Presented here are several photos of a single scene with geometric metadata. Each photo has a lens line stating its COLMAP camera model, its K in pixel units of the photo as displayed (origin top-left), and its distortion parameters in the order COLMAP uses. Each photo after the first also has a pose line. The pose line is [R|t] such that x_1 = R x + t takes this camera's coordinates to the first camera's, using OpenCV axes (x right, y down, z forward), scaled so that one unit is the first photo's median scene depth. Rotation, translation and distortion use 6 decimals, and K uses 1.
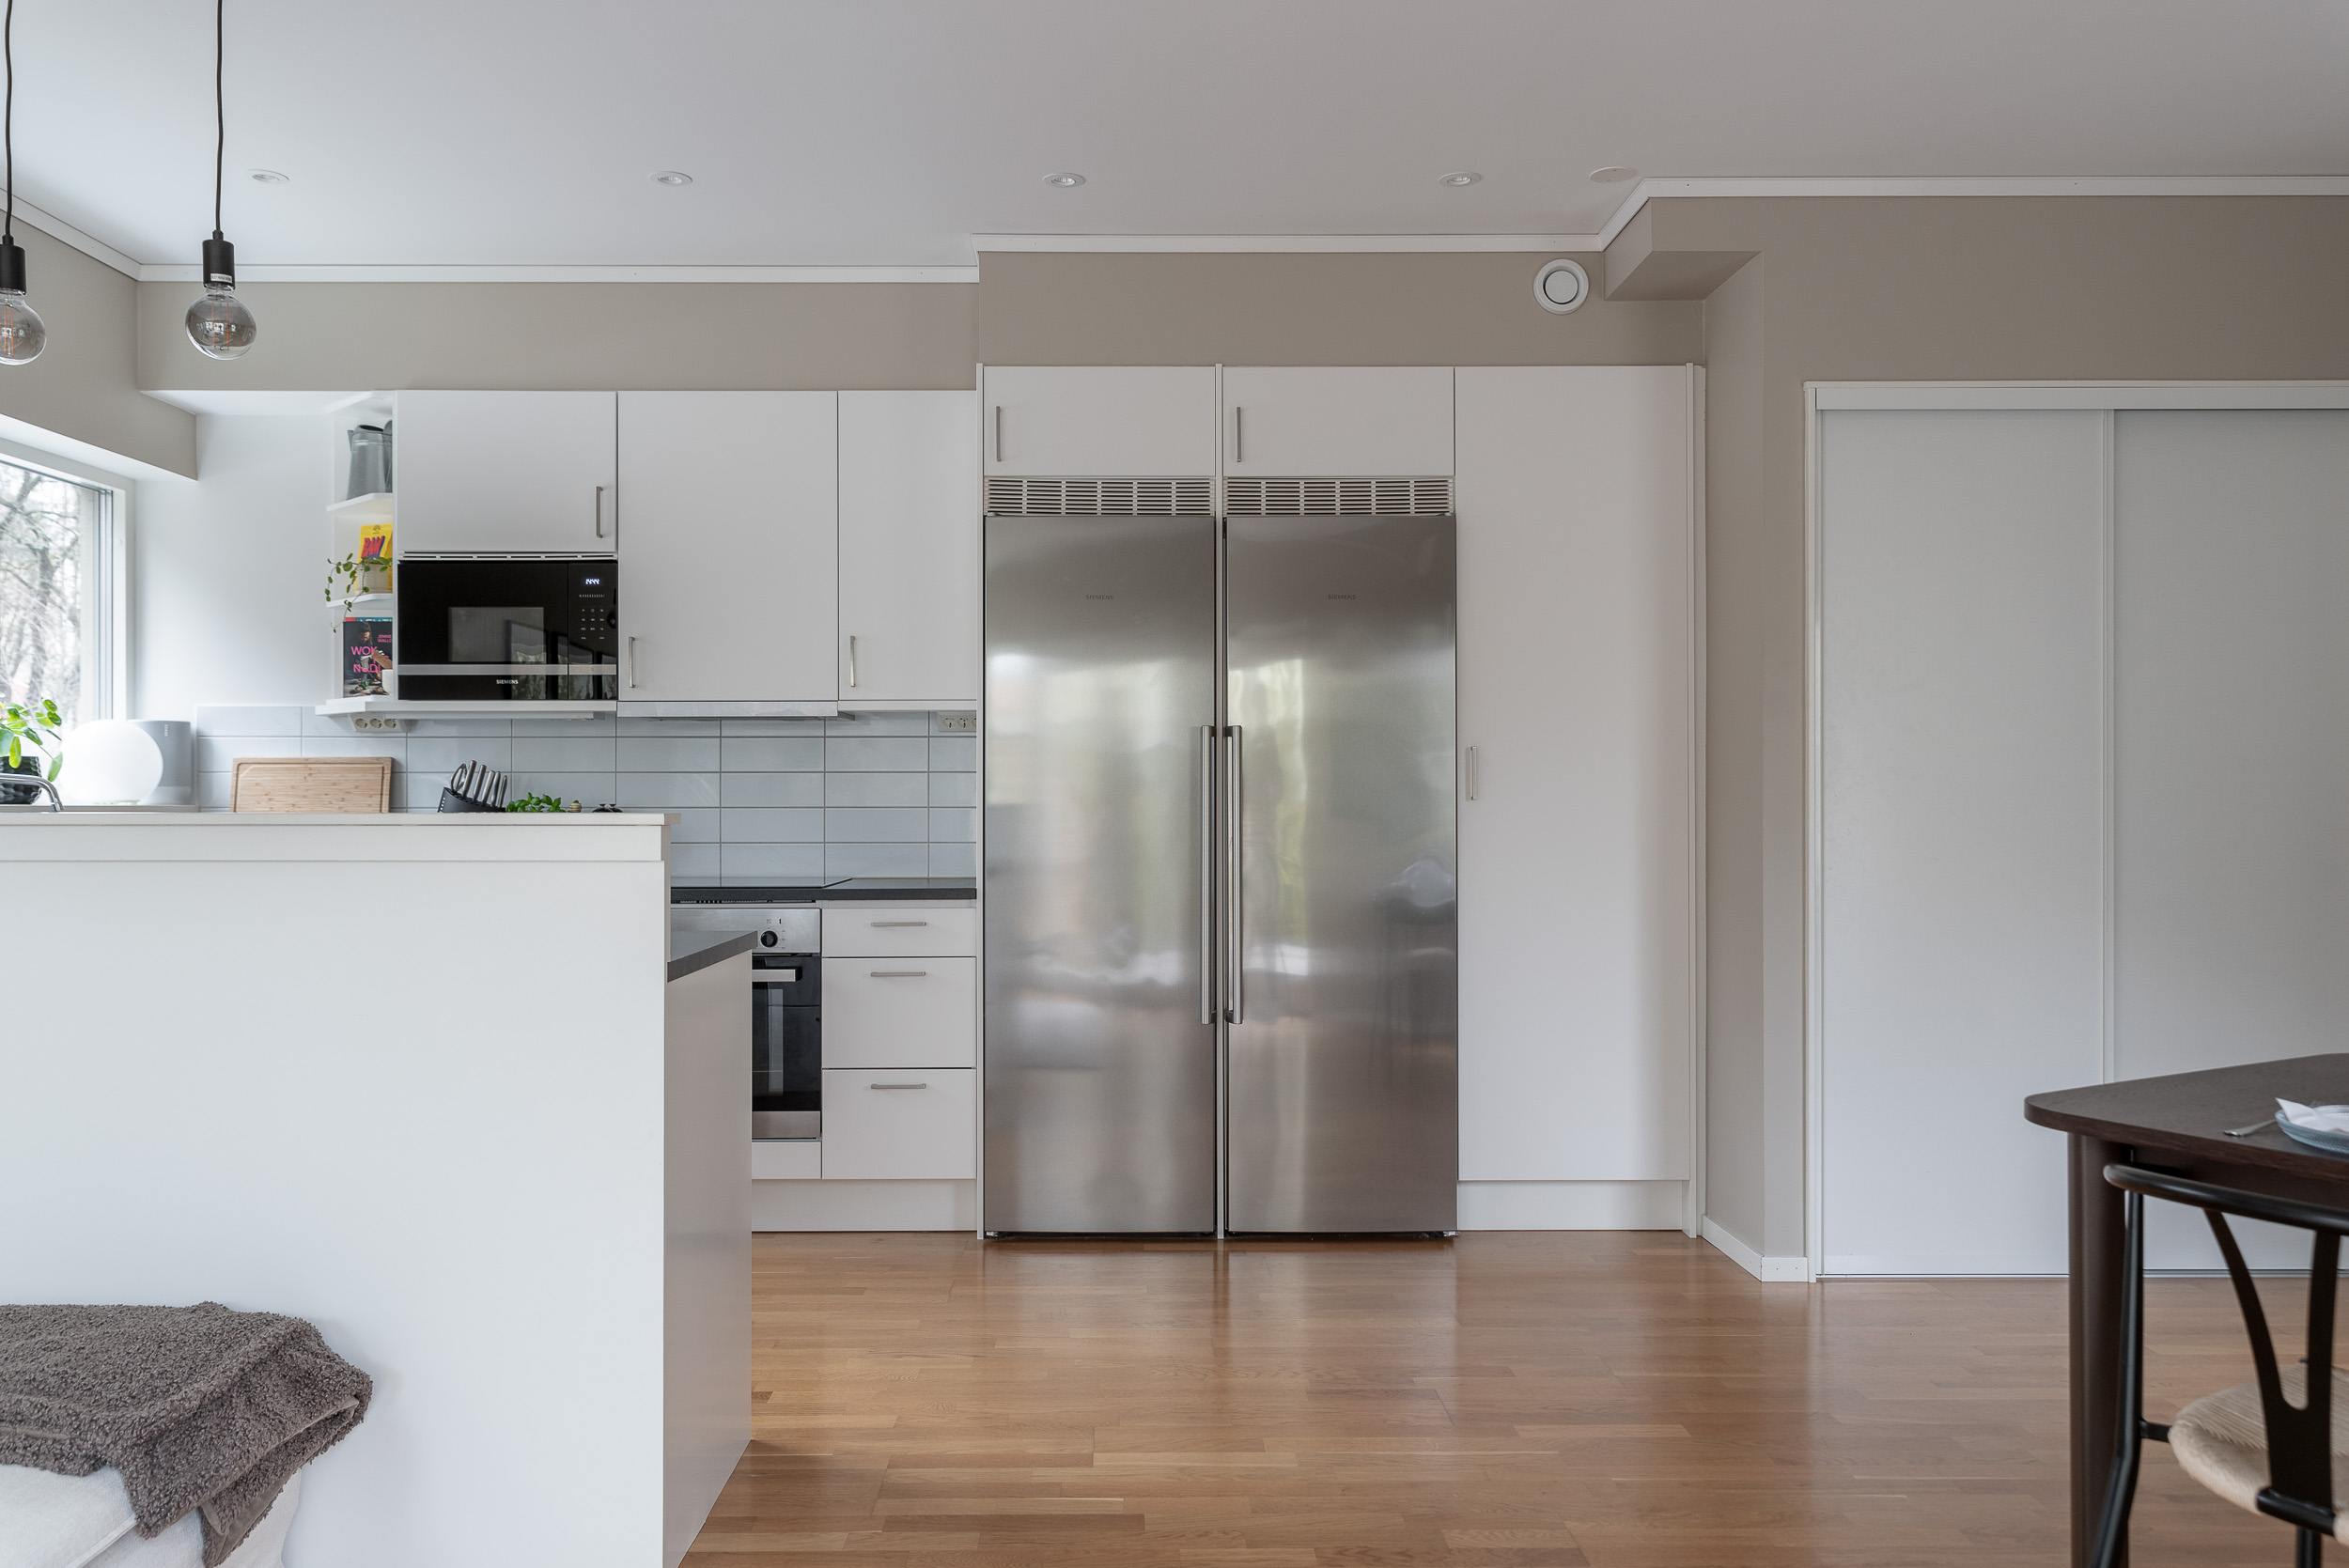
lens RADIAL K [[1748.6, 0, 1174.5], [0, 1748.6, 784.0], [0, 0, 1]] dist [0.018666, -0.001793]
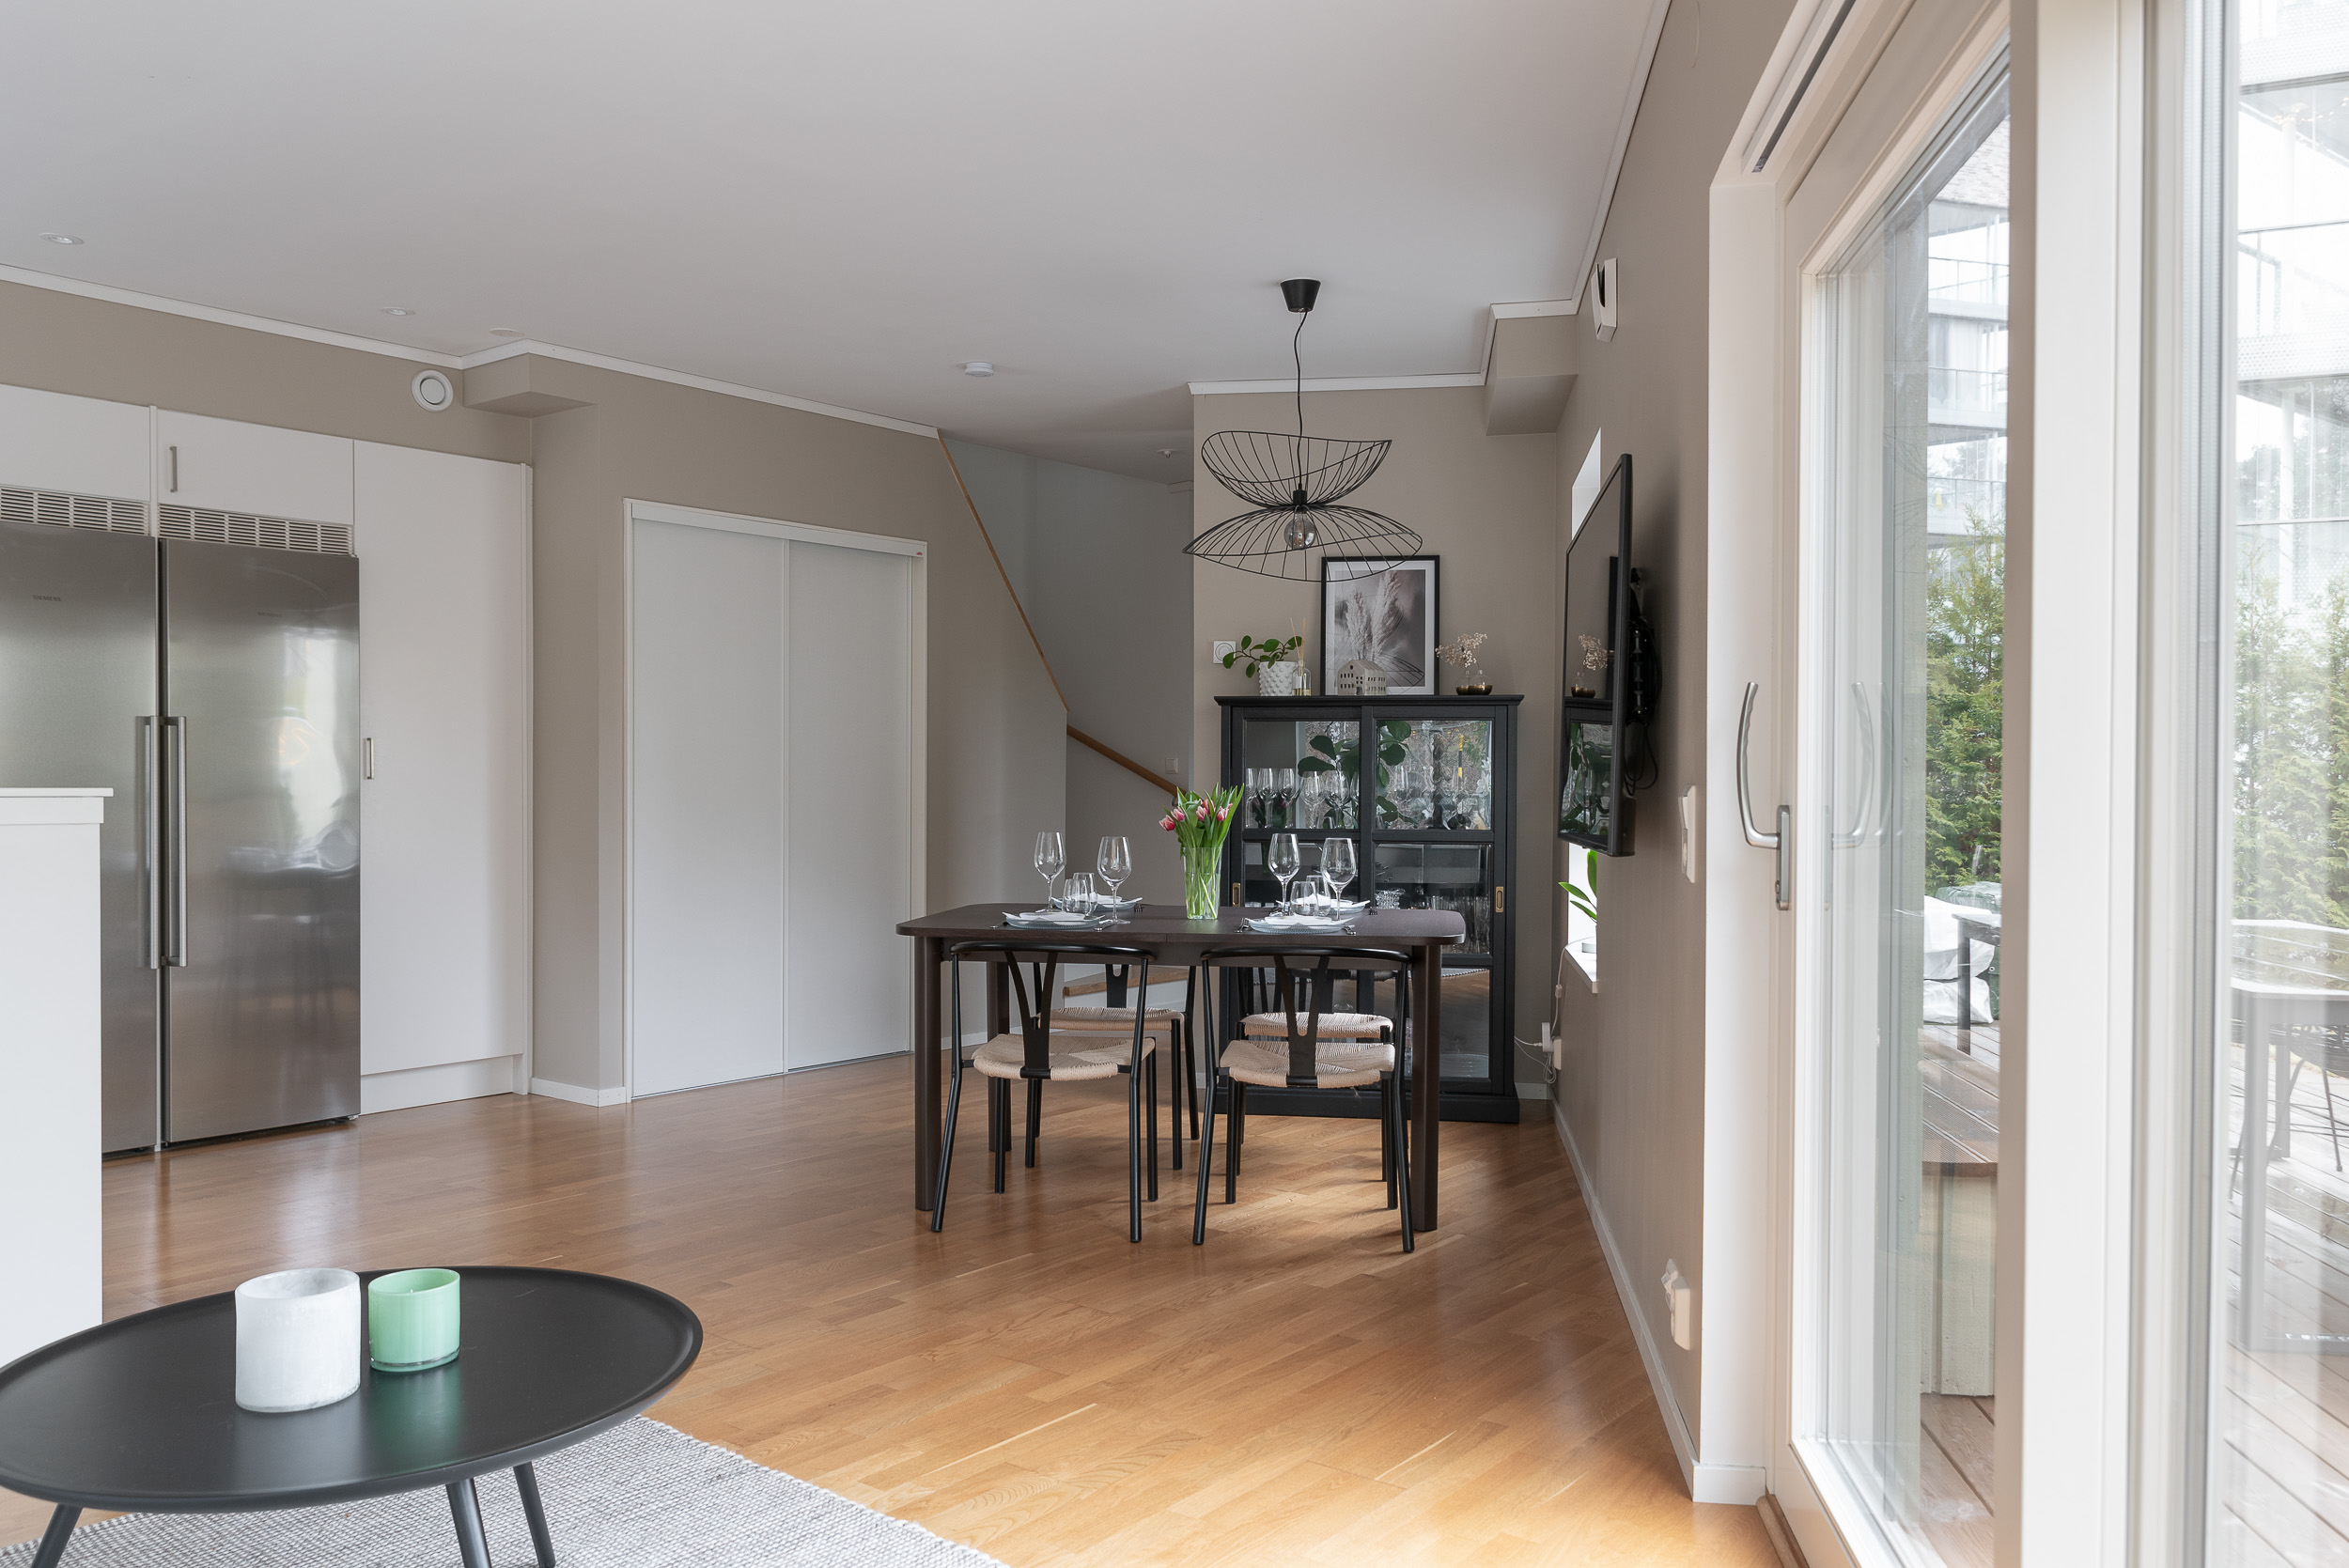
lens RADIAL K [[1748.6, 0, 1174.5], [0, 1748.6, 784.0], [0, 0, 1]] dist [0.018666, -0.001793]
pose [[0.629742, 0.001723, 0.776802, -0.457494], [-0.009590, 0.999939, 0.005557, -0.000600], [-0.776745, -0.010949, 0.629720, -0.271588]]
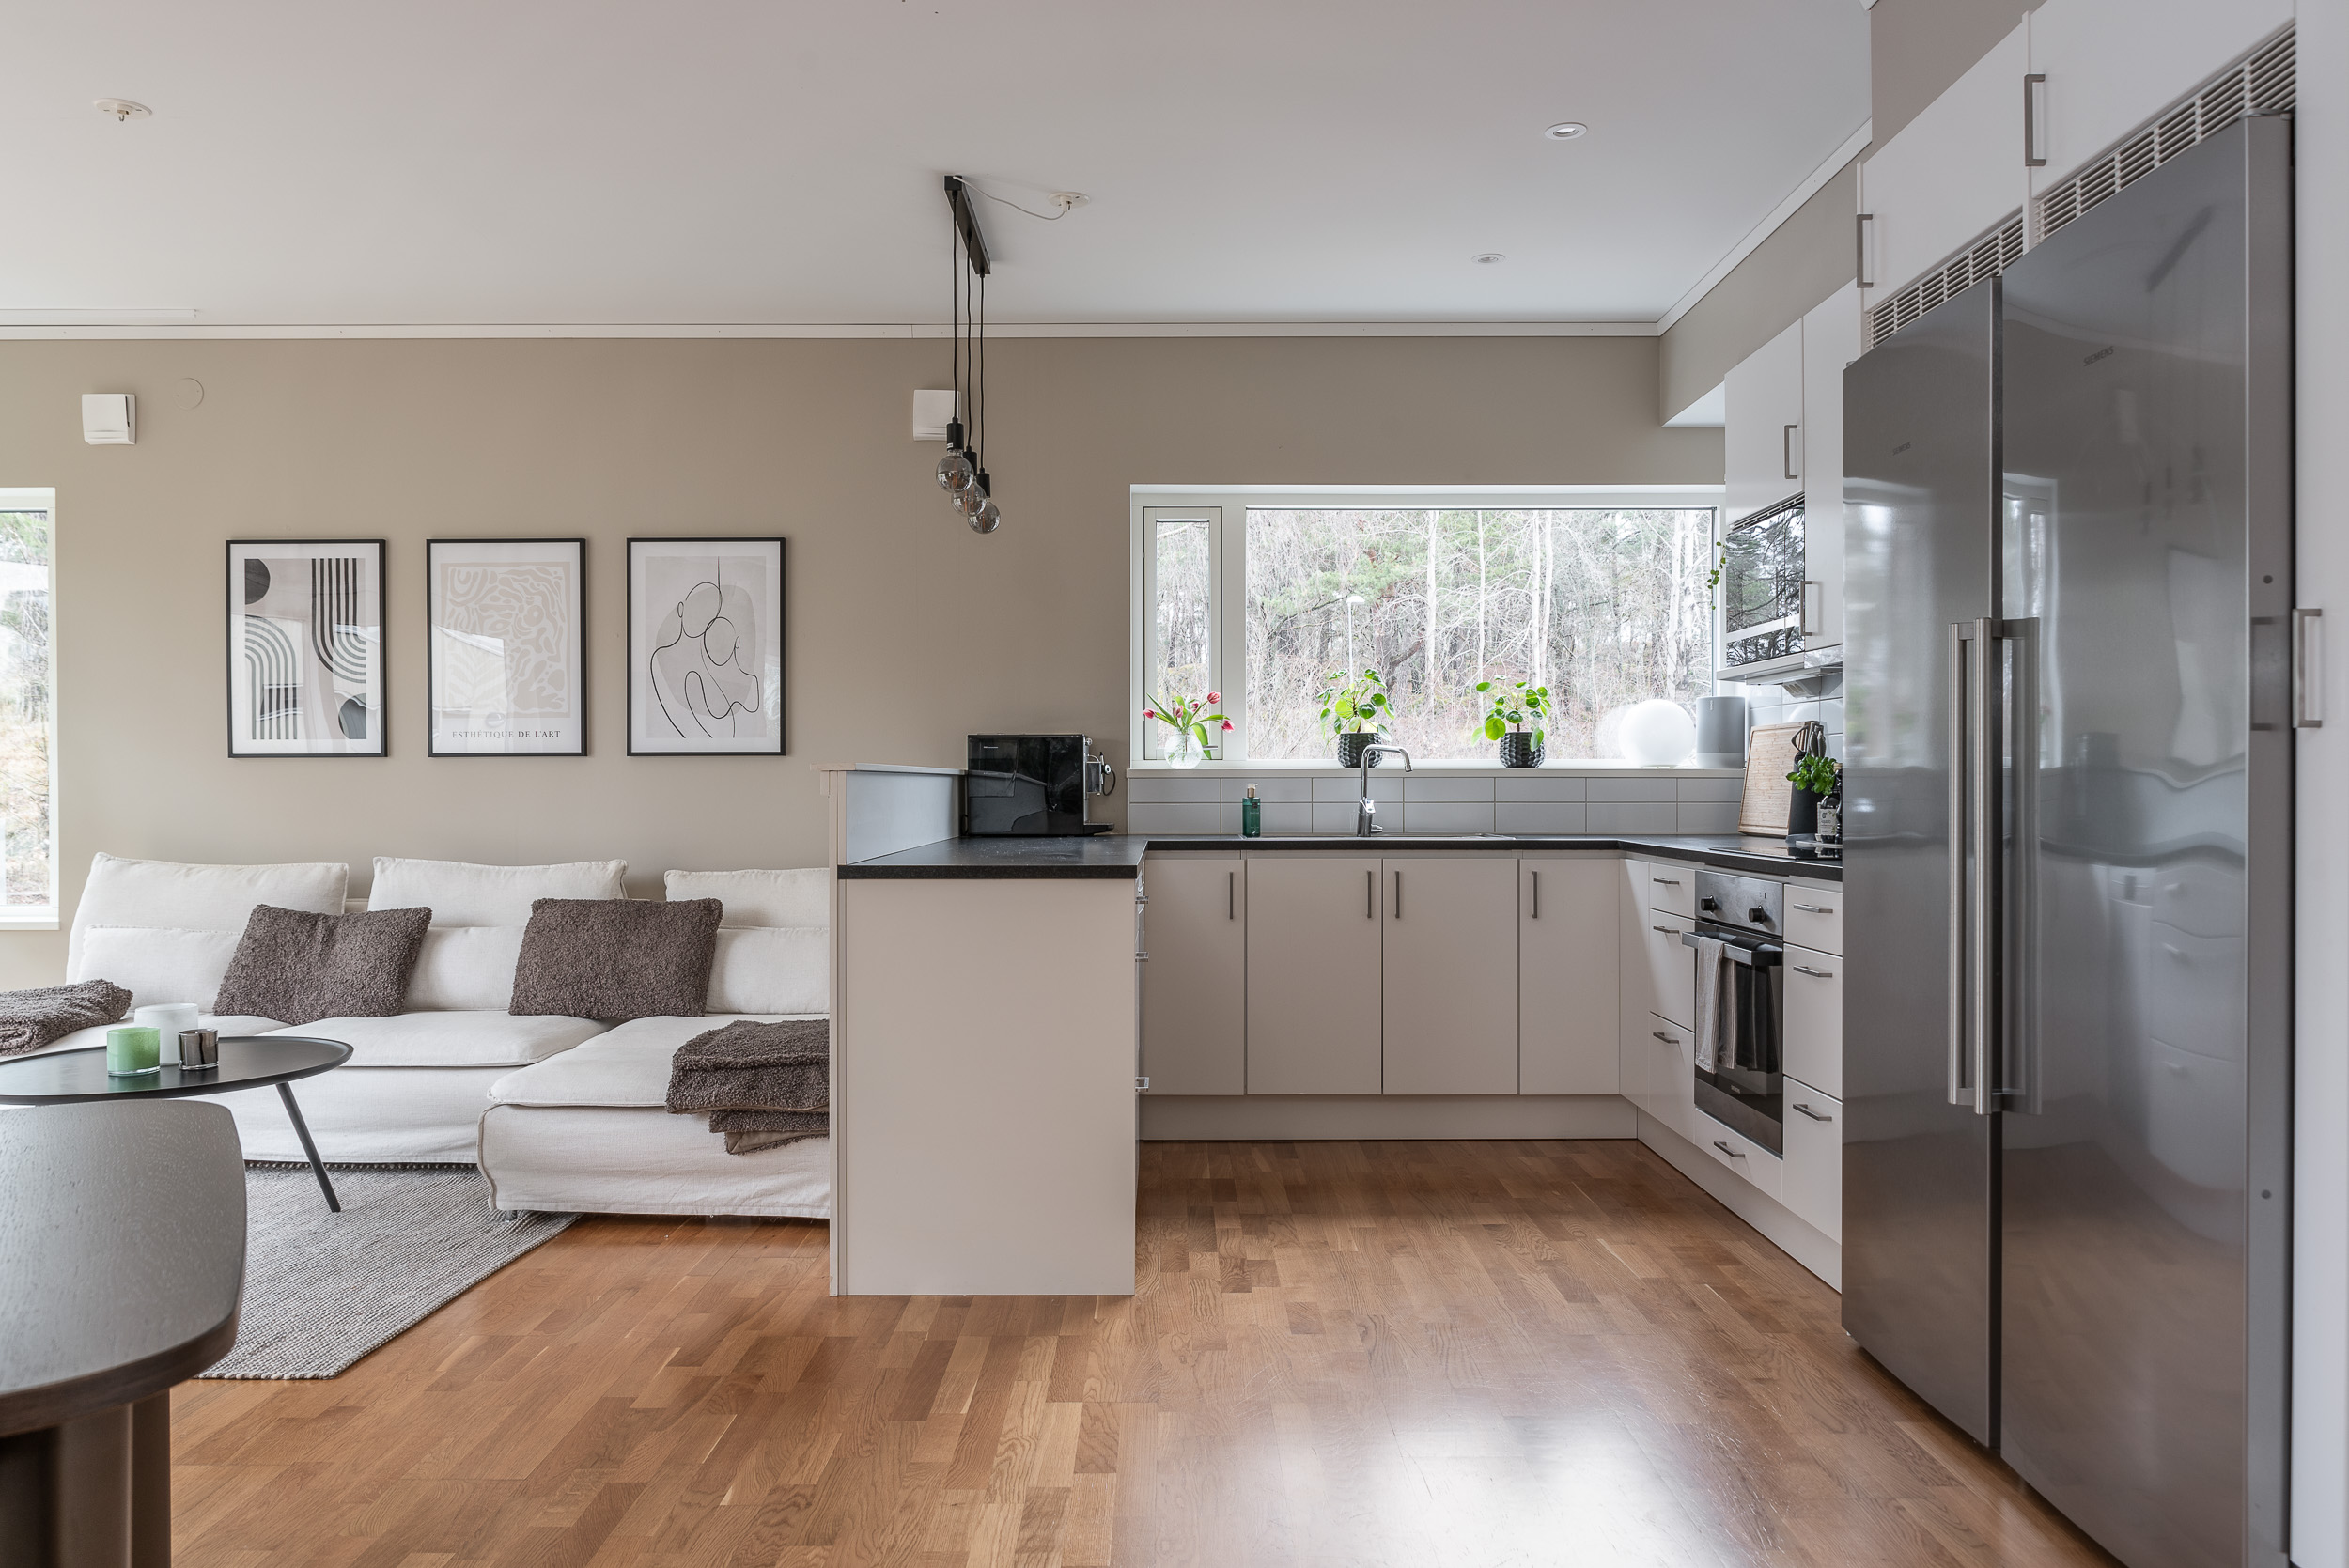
lens RADIAL K [[1670.8, 0, 1165.7], [0, 1670.8, 795.2], [0, 0, 1]] dist [-0.001722, 0.001179]
pose [[-0.019533, 0.008221, -0.999775, 0.599936], [0.010364, 0.999914, 0.008020, 0.018533], [0.999755, -0.010205, -0.019617, 0.714521]]
